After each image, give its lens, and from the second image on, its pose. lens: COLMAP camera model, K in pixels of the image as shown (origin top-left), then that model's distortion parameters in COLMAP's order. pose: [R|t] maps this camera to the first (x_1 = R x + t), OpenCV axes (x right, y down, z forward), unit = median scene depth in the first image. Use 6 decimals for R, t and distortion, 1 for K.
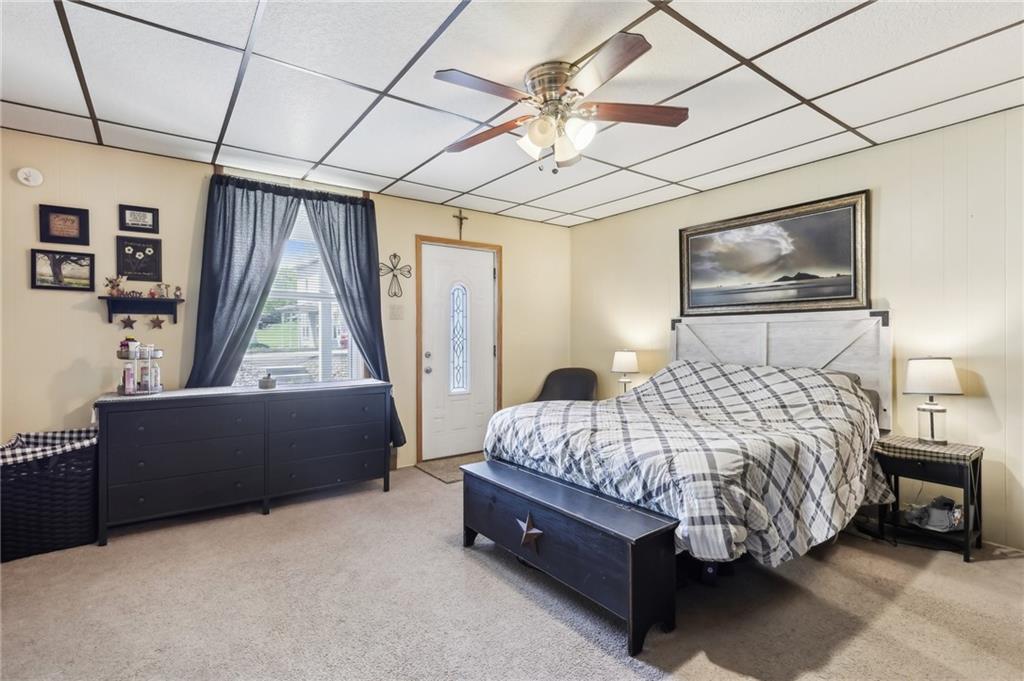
lens RADIAL K [[478.0, 0, 488.8], [0, 478.0, 332.4], [0, 0, 1]] dist [0.002773, -0.000382]
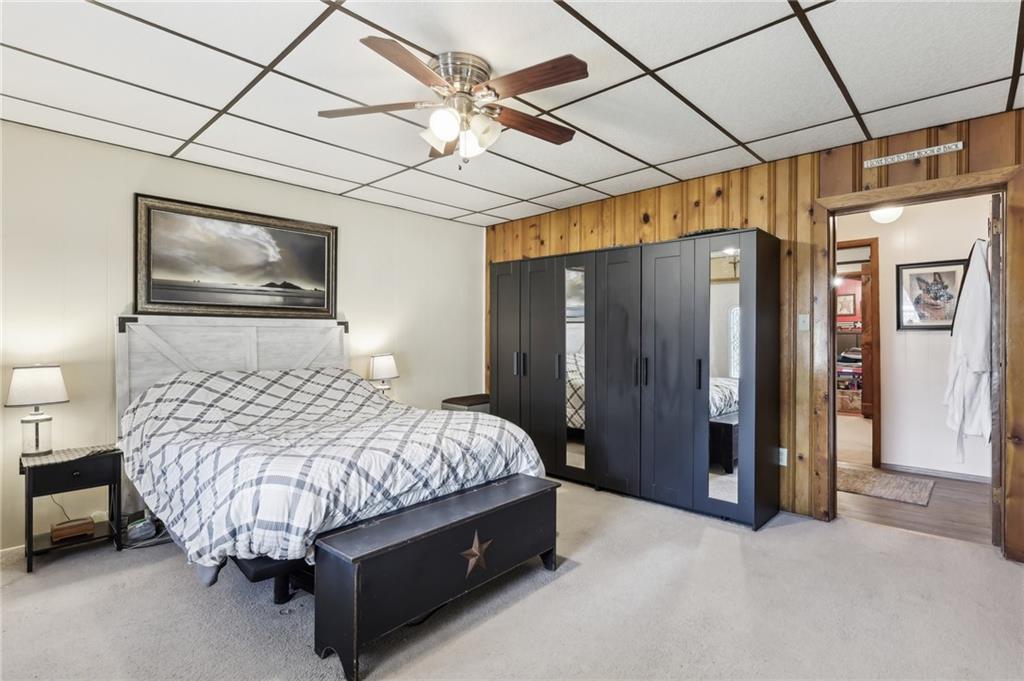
lens RADIAL K [[496.2, 0, 512.4], [0, 496.2, 342.5], [0, 0, 1]] dist [-0.015287, 0.000845]
pose [[-0.216512, -0.002719, 0.976276, -0.534174], [-0.003537, 0.999992, 0.002001, 0.008171], [-0.976274, -0.003020, -0.216520, 0.717263]]
